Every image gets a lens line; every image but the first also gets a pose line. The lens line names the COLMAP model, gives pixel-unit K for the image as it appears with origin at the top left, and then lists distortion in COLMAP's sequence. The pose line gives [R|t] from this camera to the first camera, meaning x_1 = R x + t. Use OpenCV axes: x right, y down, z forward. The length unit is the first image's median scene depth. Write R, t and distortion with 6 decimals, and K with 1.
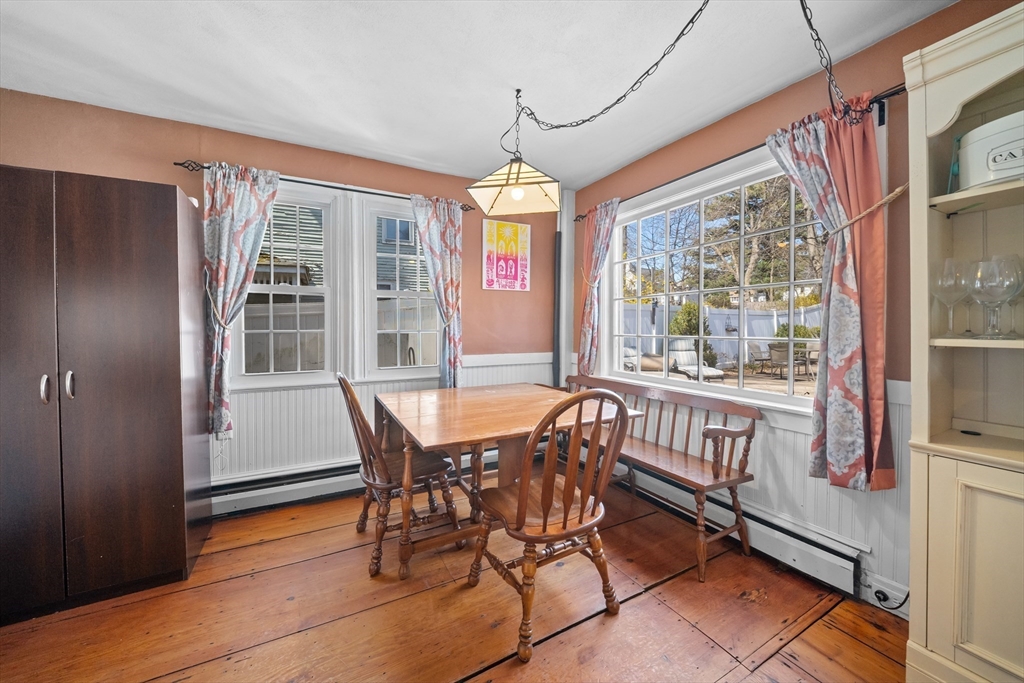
lens RADIAL K [[365.3, 0, 507.5], [0, 365.3, 330.7], [0, 0, 1]] dist [-0.002228, -0.002040]
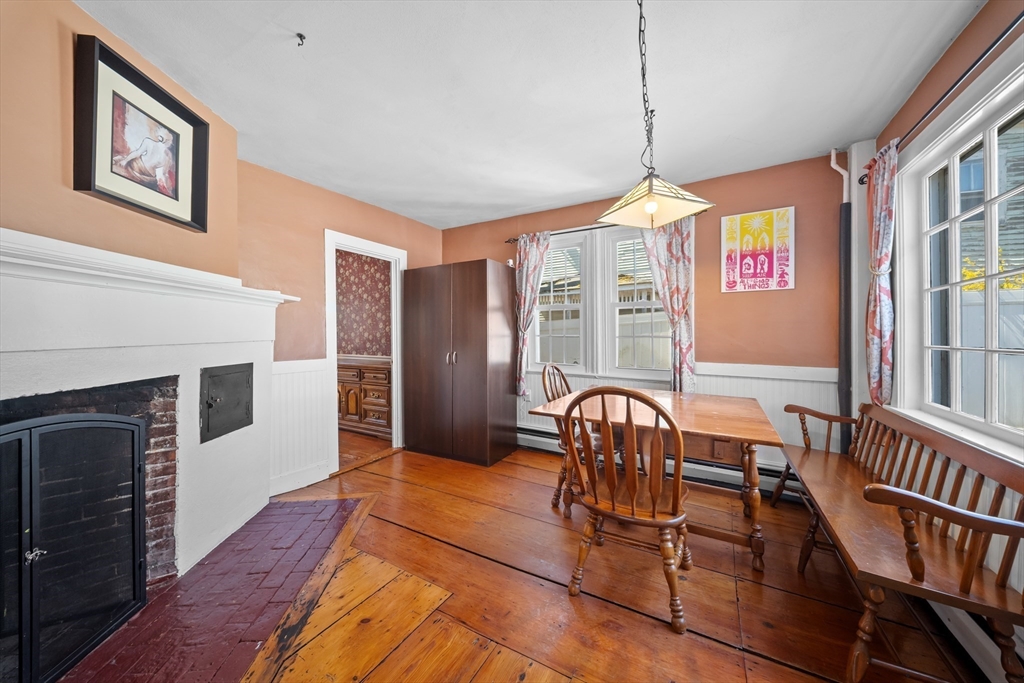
lens RADIAL K [[365.3, 0, 512.9], [0, 365.3, 333.3], [0, 0, 1]] dist [-0.002228, -0.002040]
pose [[0.521506, 0.000442, -0.853248, 0.453599], [-0.013325, 0.999882, -0.007626, 0.004007], [0.853144, 0.015347, 0.521450, 0.064920]]
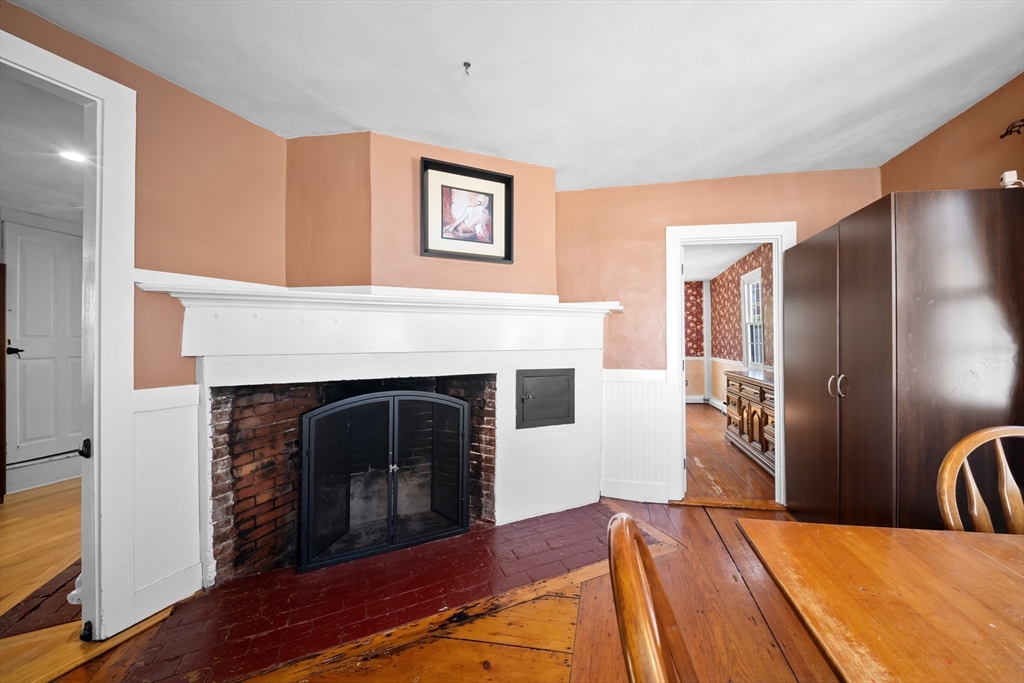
lens RADIAL K [[365.3, 0, 542.3], [0, 365.3, 341.8], [0, 0, 1]] dist [-0.002228, -0.002040]
pose [[-0.616781, -0.000901, -0.787134, 0.223104], [-0.010117, 0.999926, 0.006784, -0.001563], [0.787069, 0.012148, -0.616745, 0.490463]]
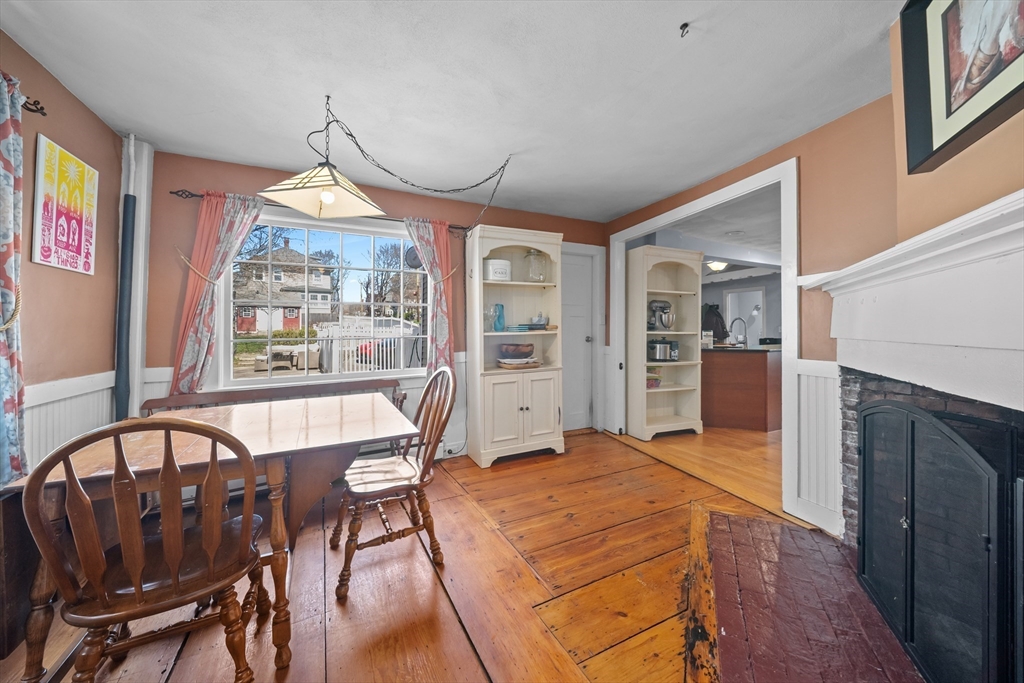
lens RADIAL K [[365.3, 0, 518.9], [0, 365.3, 324.2], [0, 0, 1]] dist [-0.002228, -0.002040]
pose [[-0.009385, 0.013787, 0.999861, -0.610077], [0.023031, 0.999643, -0.013568, 0.000148], [-0.999691, 0.022901, -0.009699, 0.302589]]
